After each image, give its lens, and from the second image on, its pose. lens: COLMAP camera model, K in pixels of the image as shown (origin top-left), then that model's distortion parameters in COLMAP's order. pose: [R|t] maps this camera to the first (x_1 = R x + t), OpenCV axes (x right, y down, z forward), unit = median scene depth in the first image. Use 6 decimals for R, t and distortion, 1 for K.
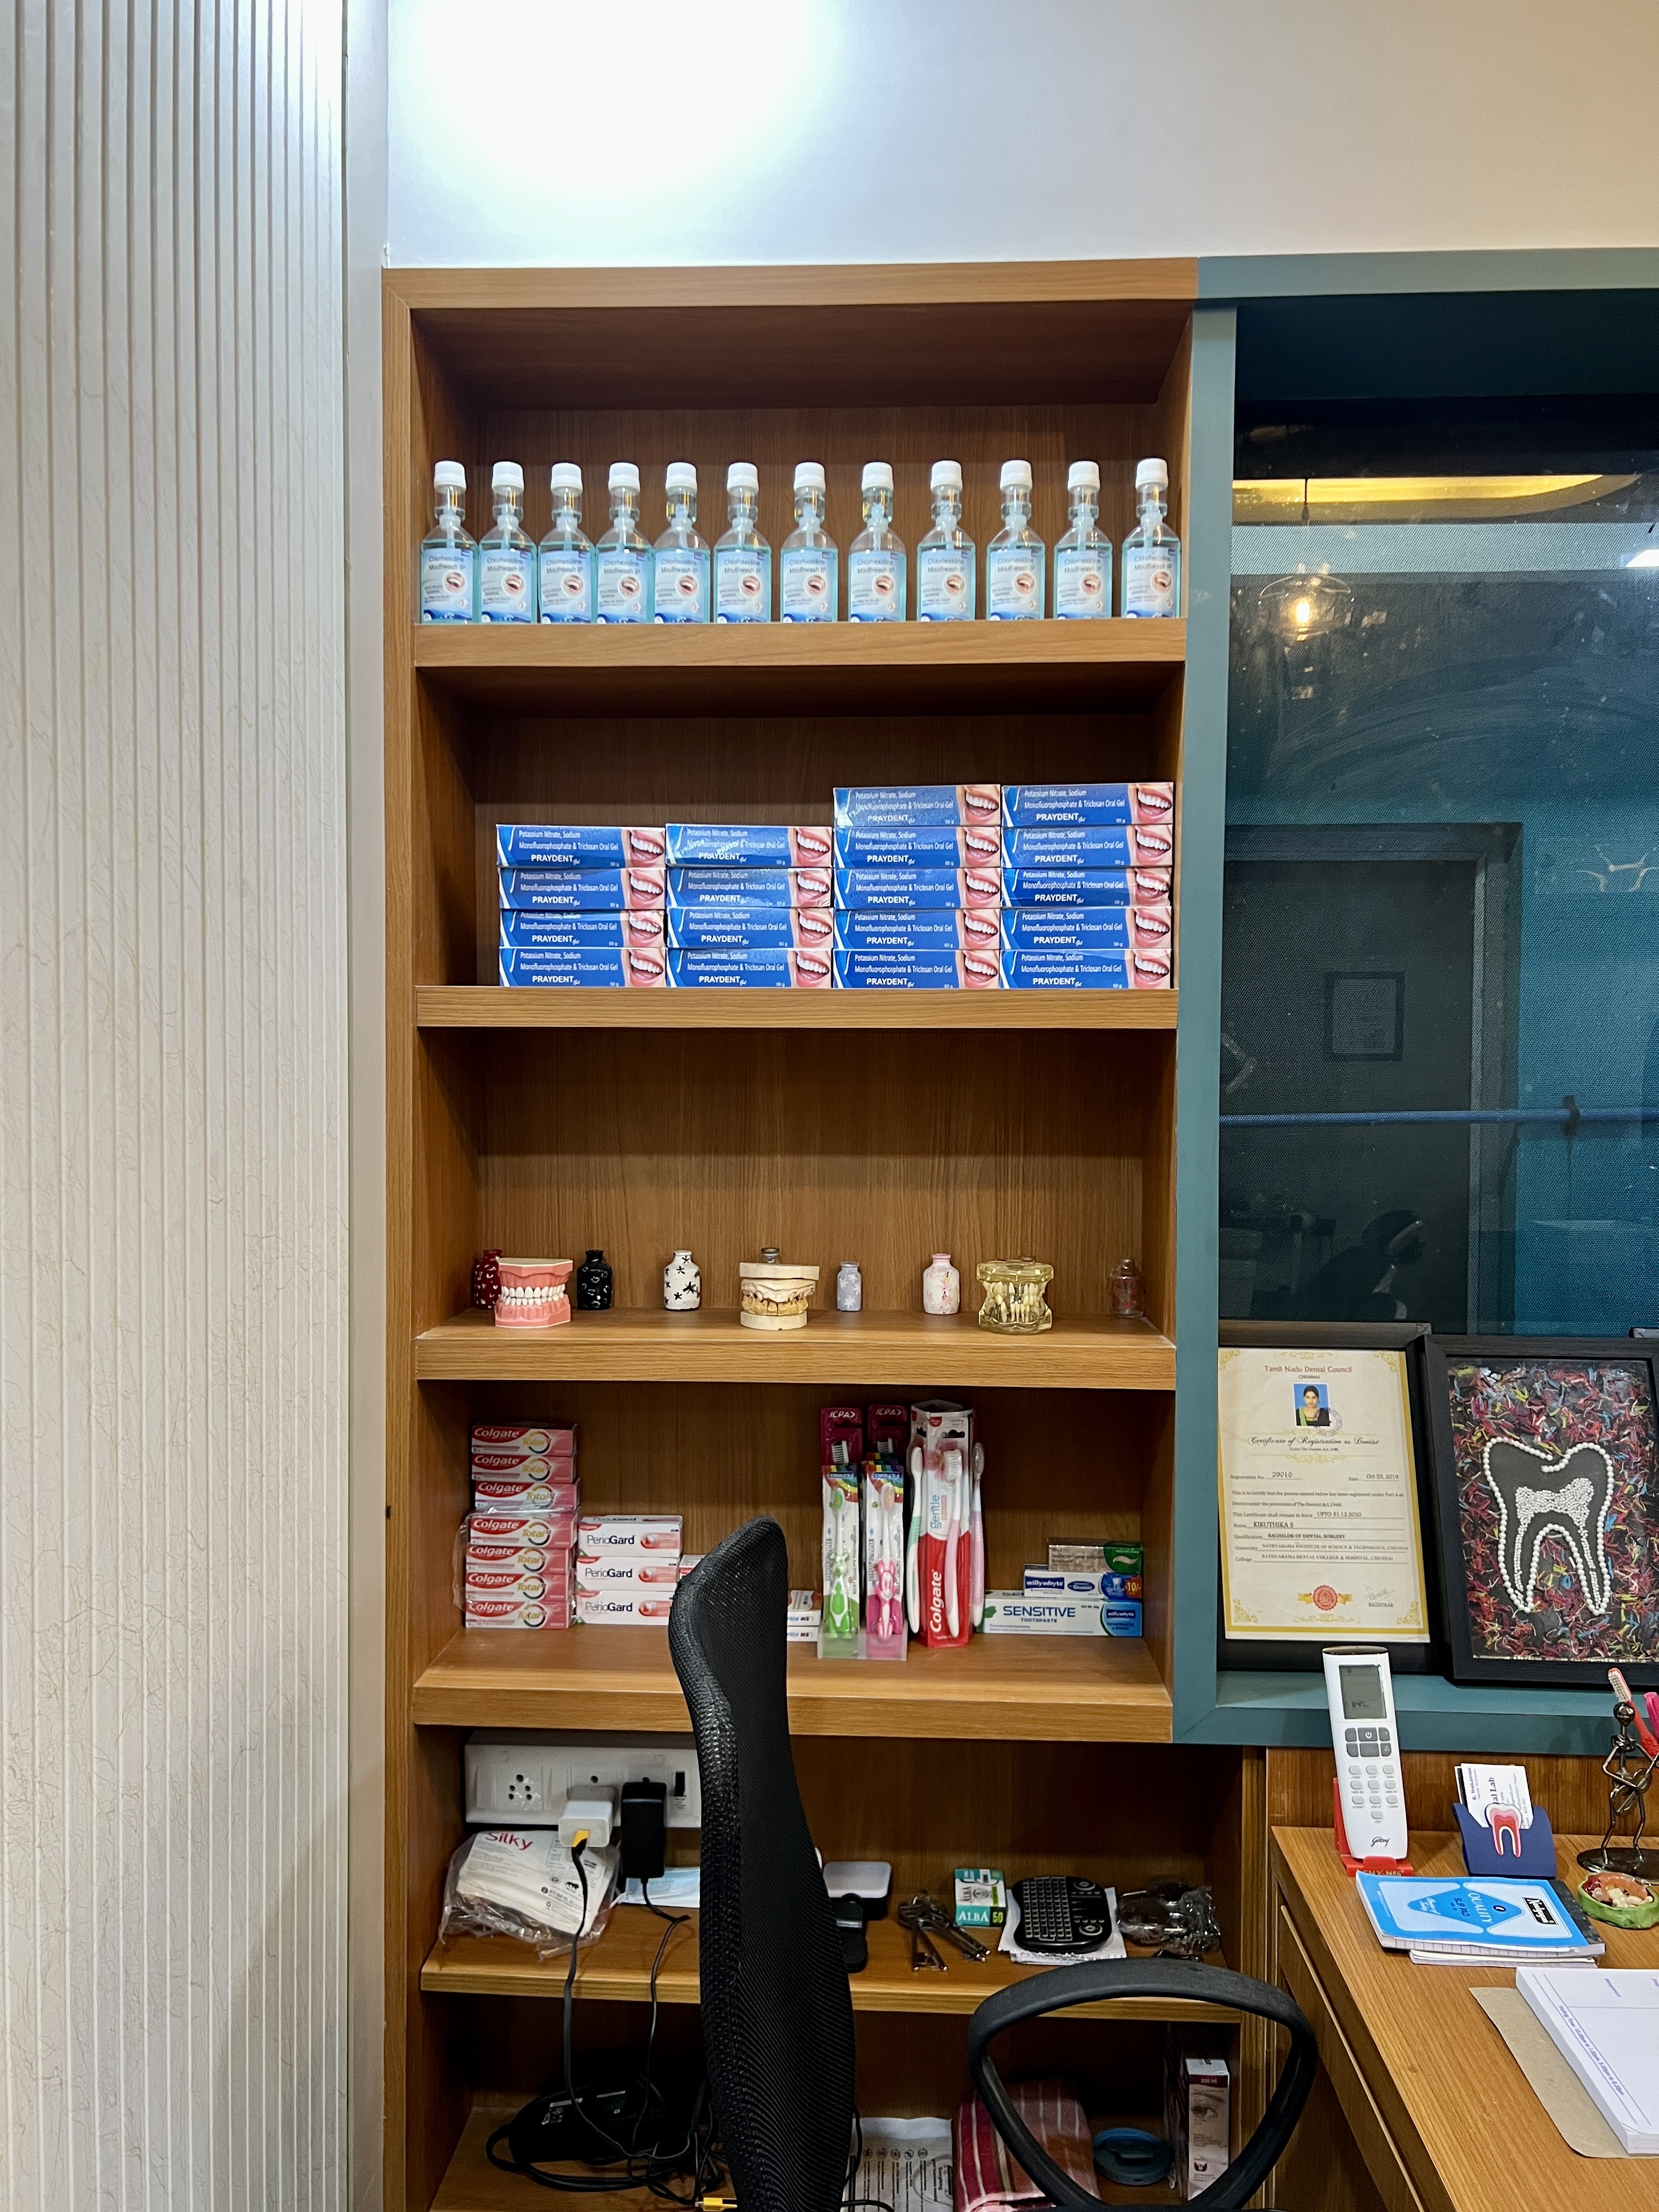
lens RADIAL K [[1695.8, 0, 829.5], [0, 1695.8, 1106.0], [0, 0, 1]] dist [0.015889, -0.004081]
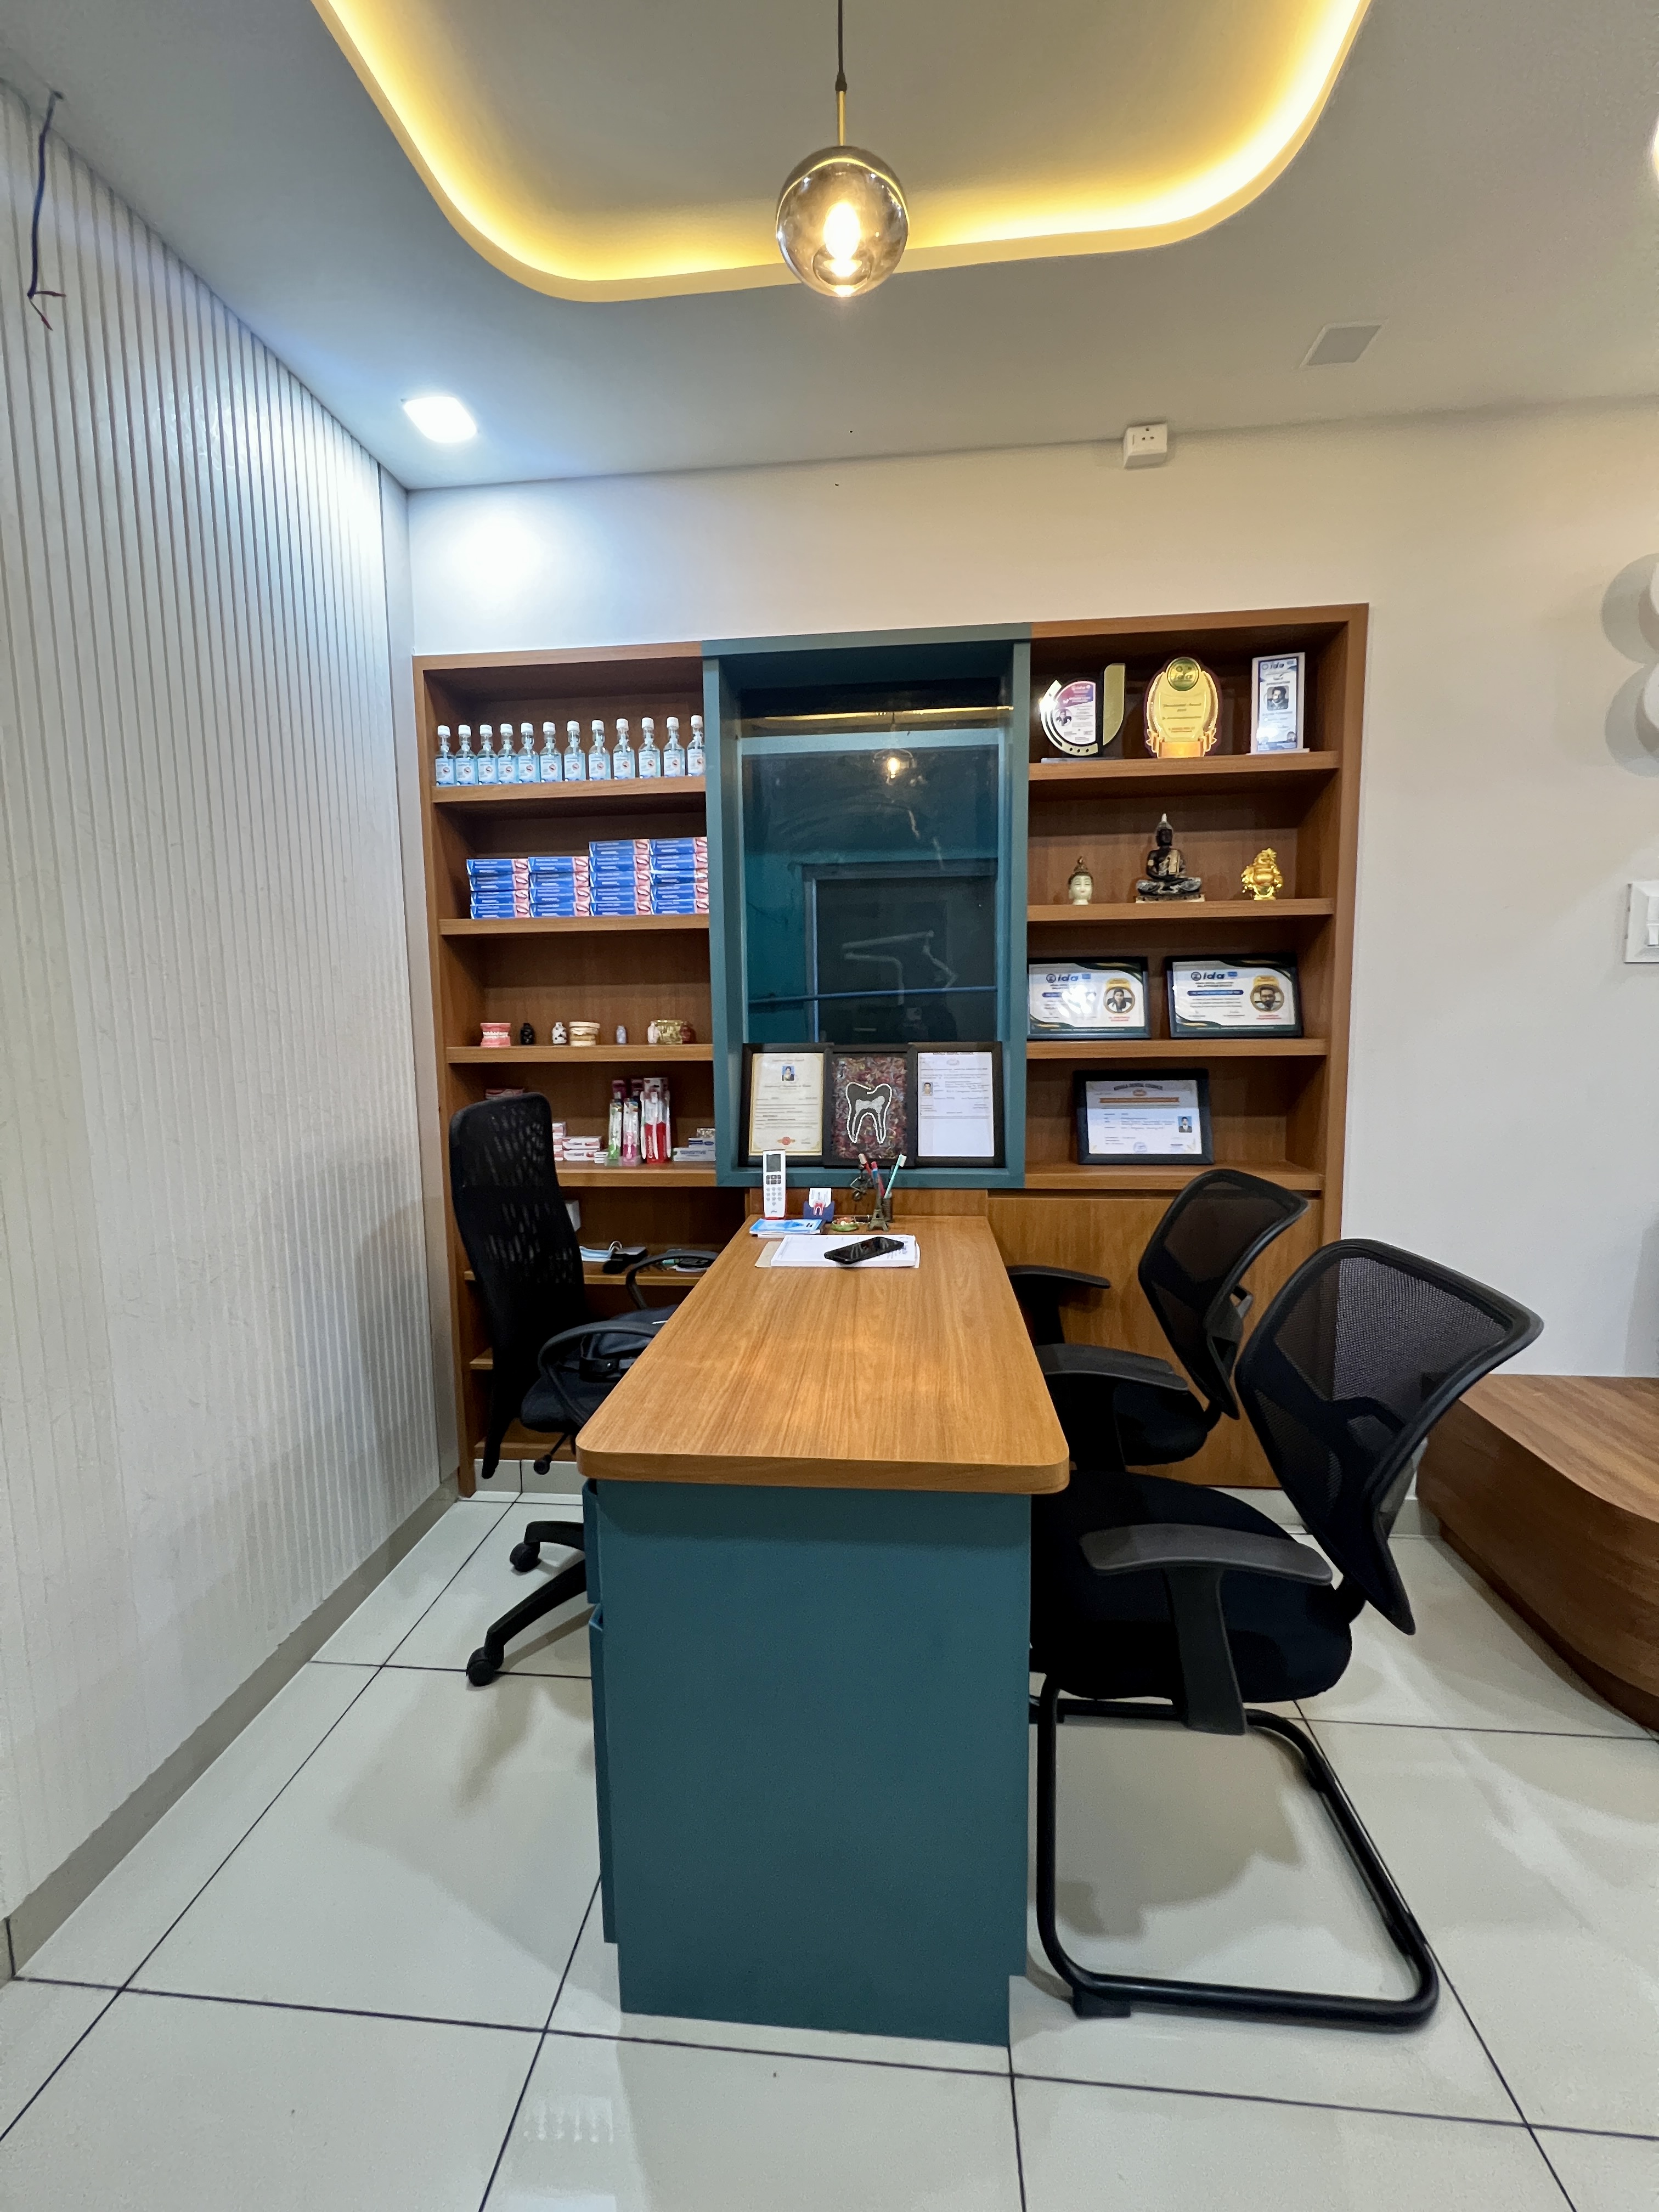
lens RADIAL K [[878.8, 0, 834.0], [0, 878.8, 1097.2], [0, 0, 1]] dist [-0.004801, 0.000337]
pose [[0.998686, -0.014979, -0.049000, 0.457697], [0.017931, 0.998016, 0.060352, 0.141971], [0.047999, -0.061151, 0.996974, -0.408540]]
